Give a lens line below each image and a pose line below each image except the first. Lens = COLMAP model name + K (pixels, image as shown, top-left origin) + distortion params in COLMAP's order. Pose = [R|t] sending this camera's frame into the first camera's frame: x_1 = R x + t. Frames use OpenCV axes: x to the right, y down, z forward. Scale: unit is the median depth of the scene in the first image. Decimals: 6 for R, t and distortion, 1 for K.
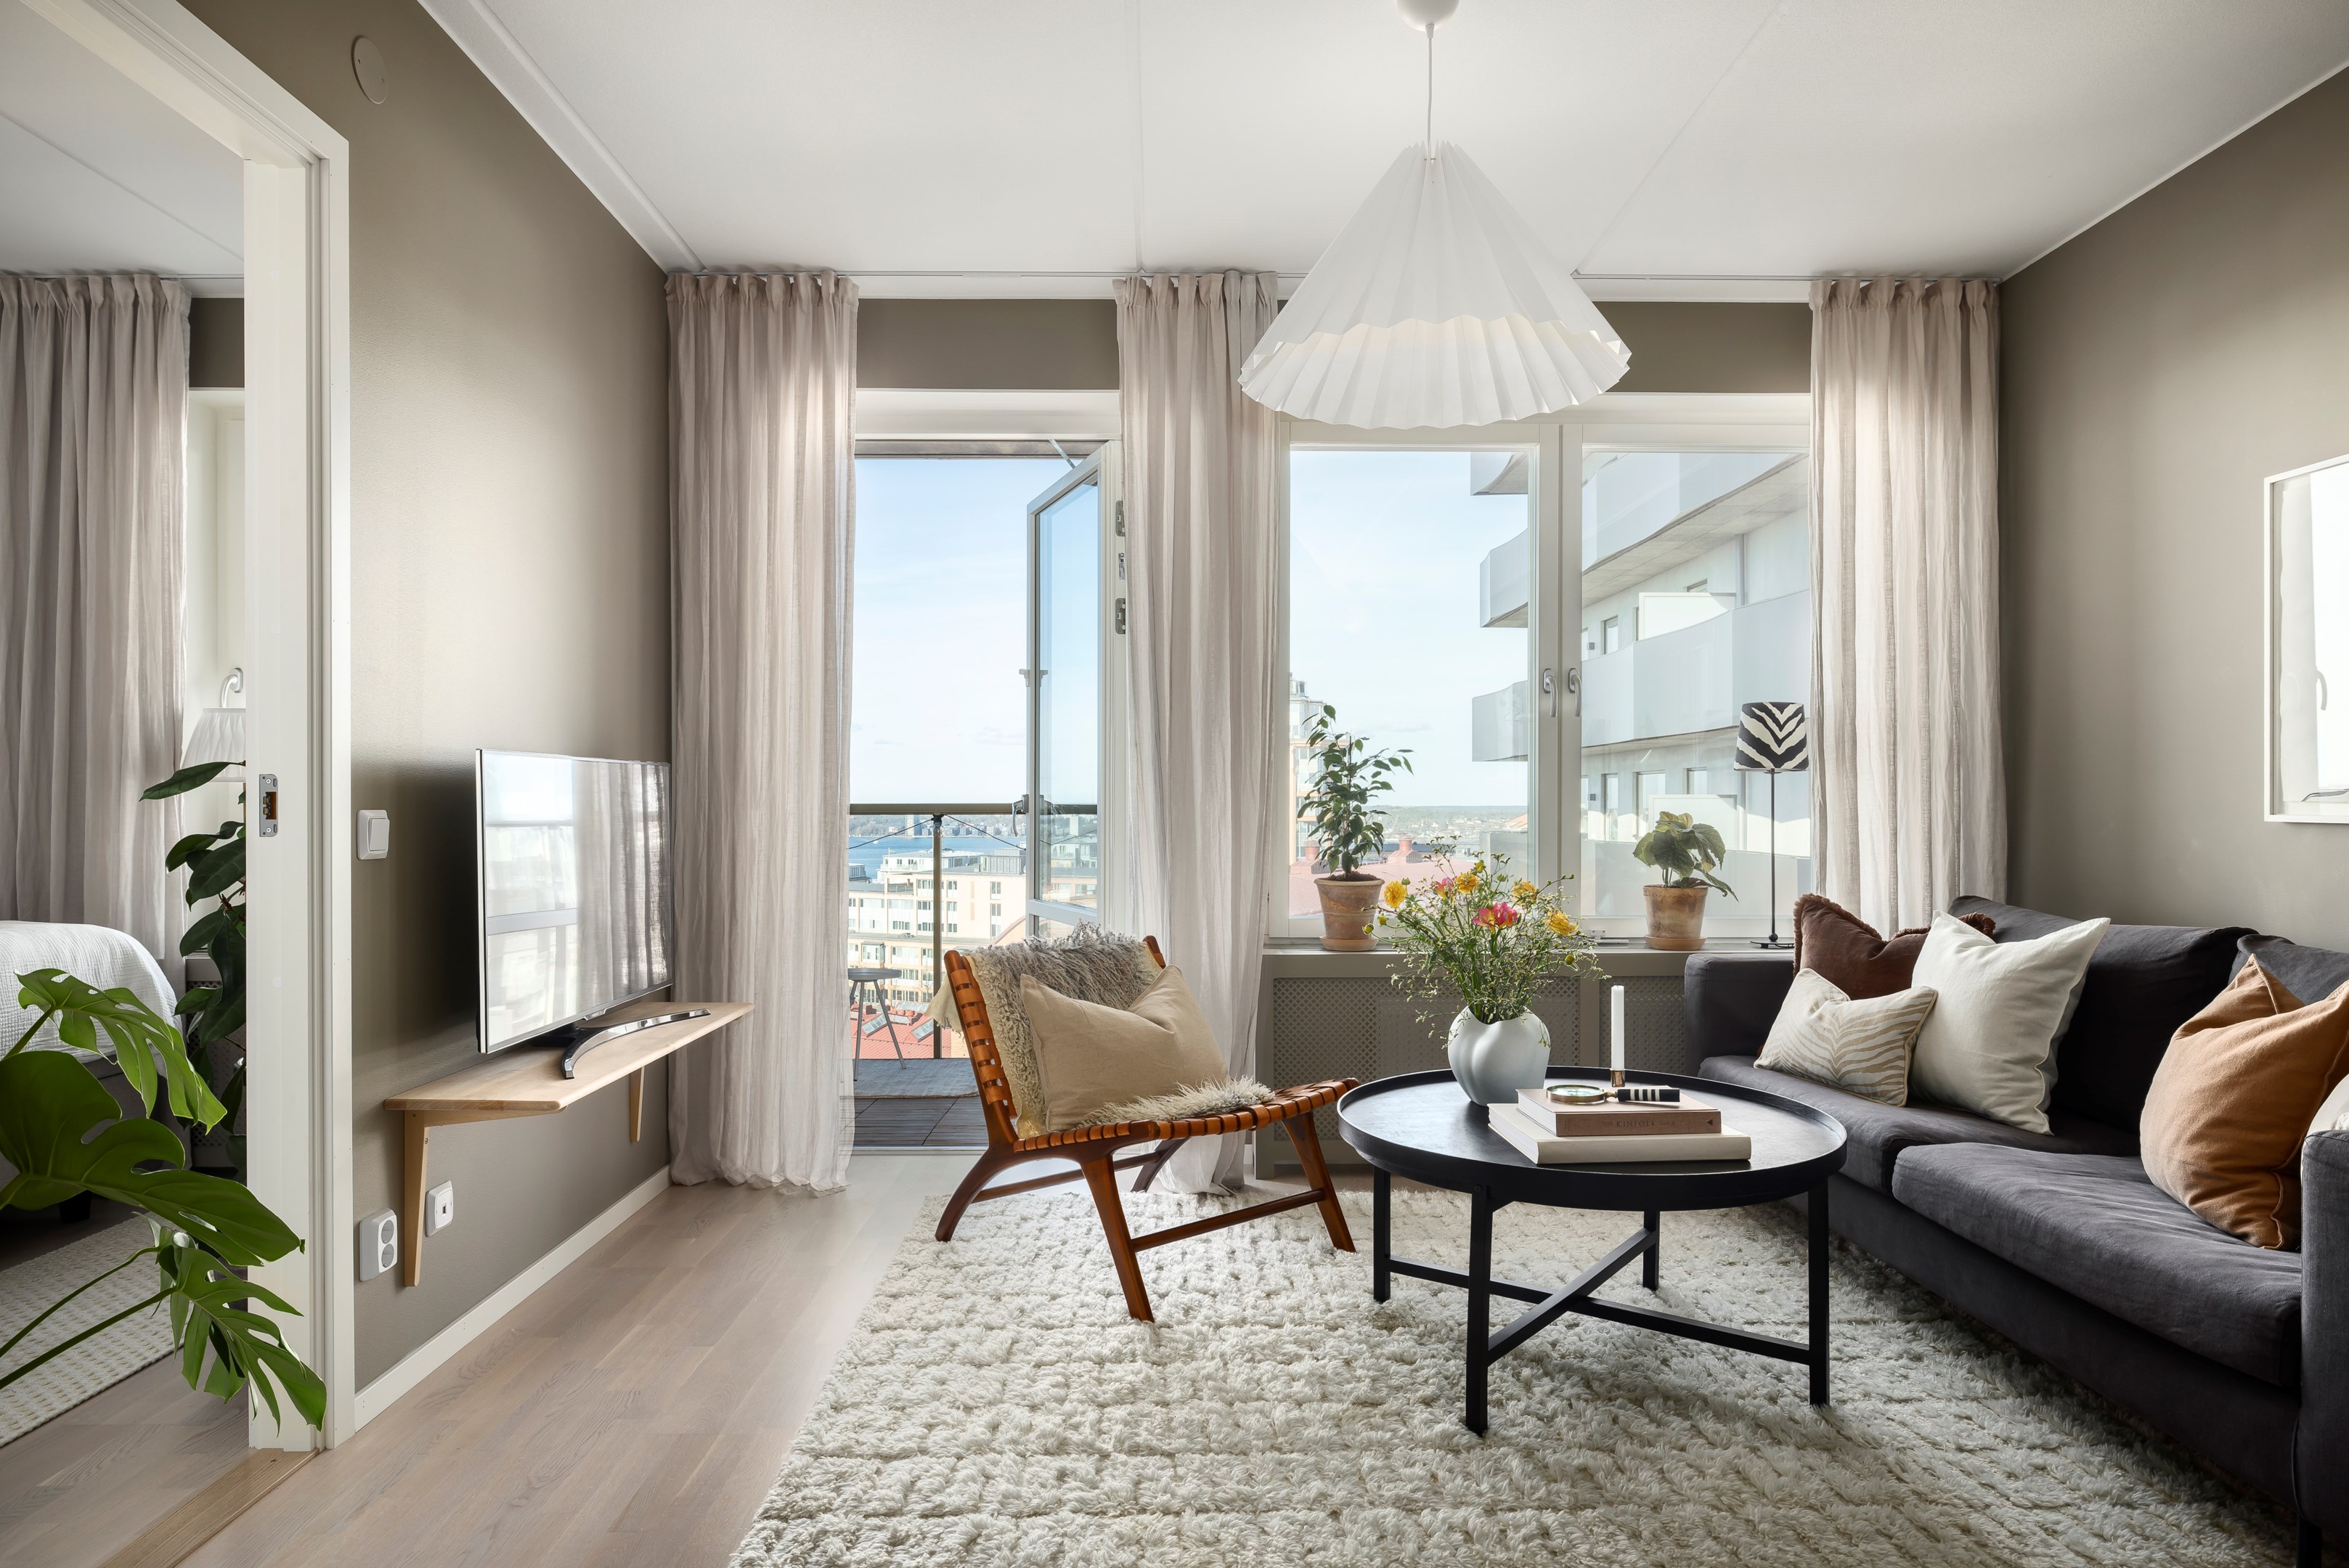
lens RADIAL K [[1453.6, 0, 1177.2], [0, 1453.6, 794.8], [0, 0, 1]] dist [-0.016352, 0.010466]
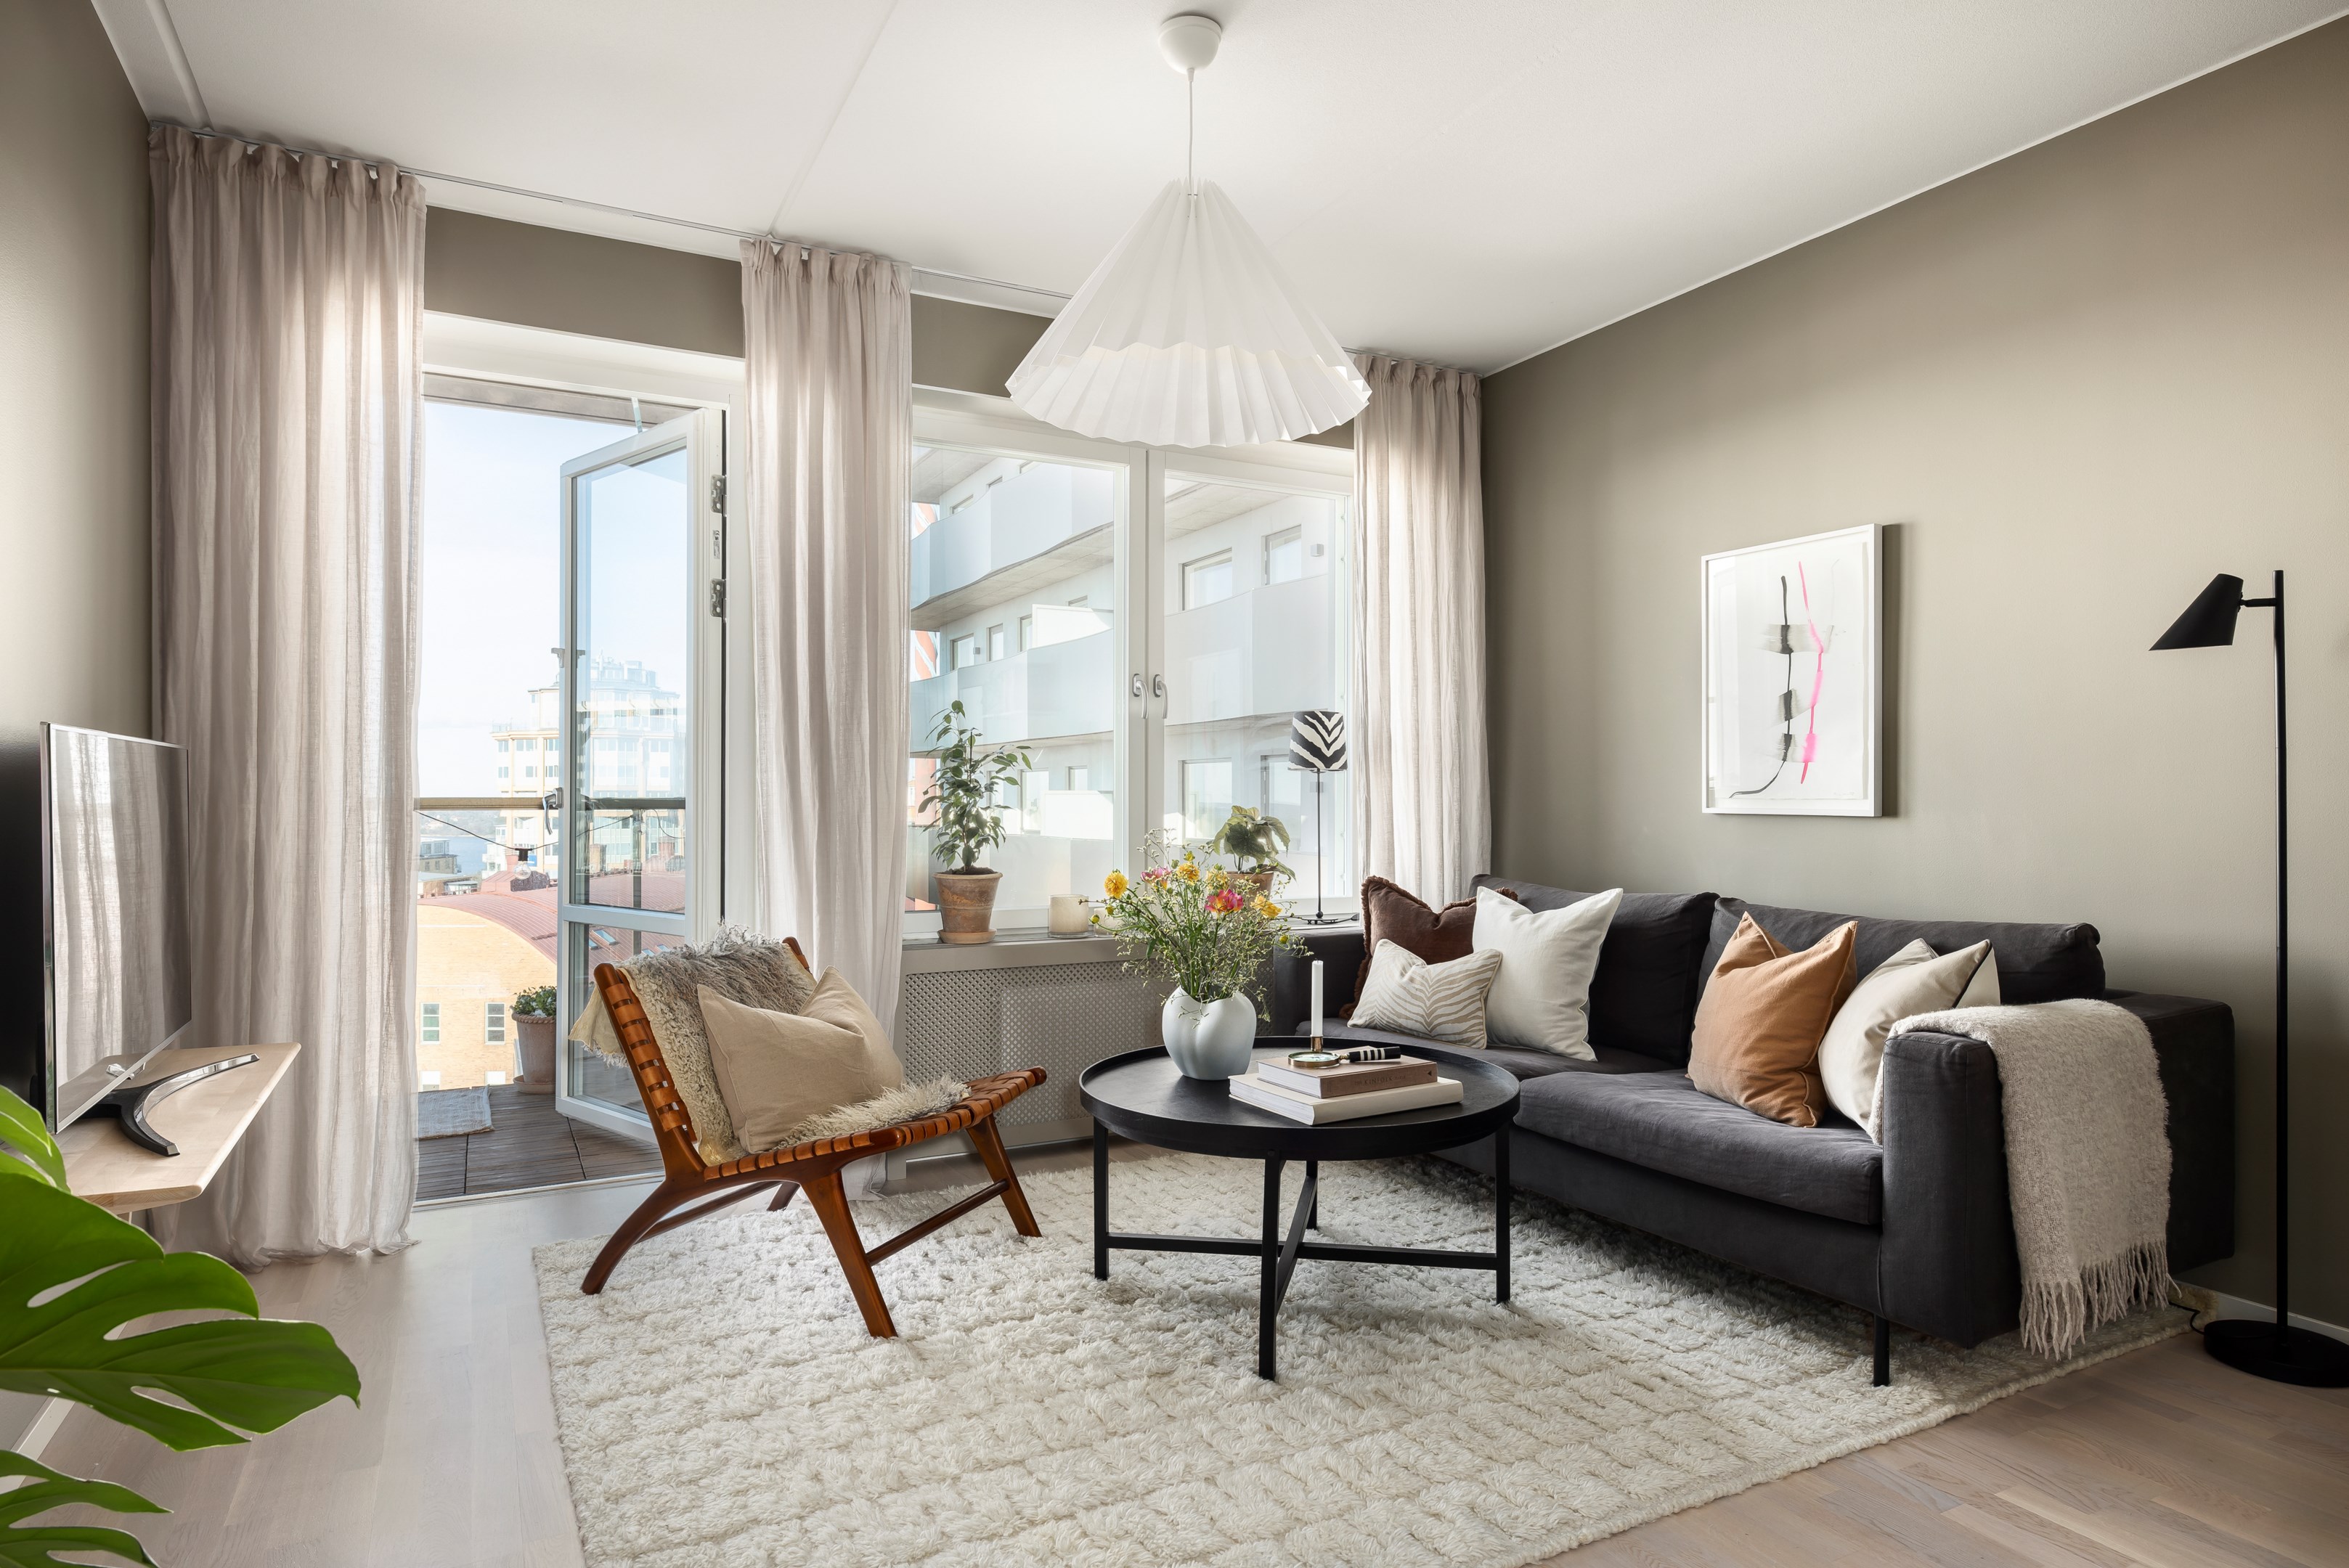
lens RADIAL K [[1407.5, 0, 1175.7], [0, 1407.5, 775.9], [0, 0, 1]] dist [-0.002850, 0.001144]
pose [[0.878958, 0.009408, 0.476806, -0.269867], [-0.004605, 0.999926, -0.011242, 0.000985], [-0.476876, 0.007685, 0.878937, 0.080919]]
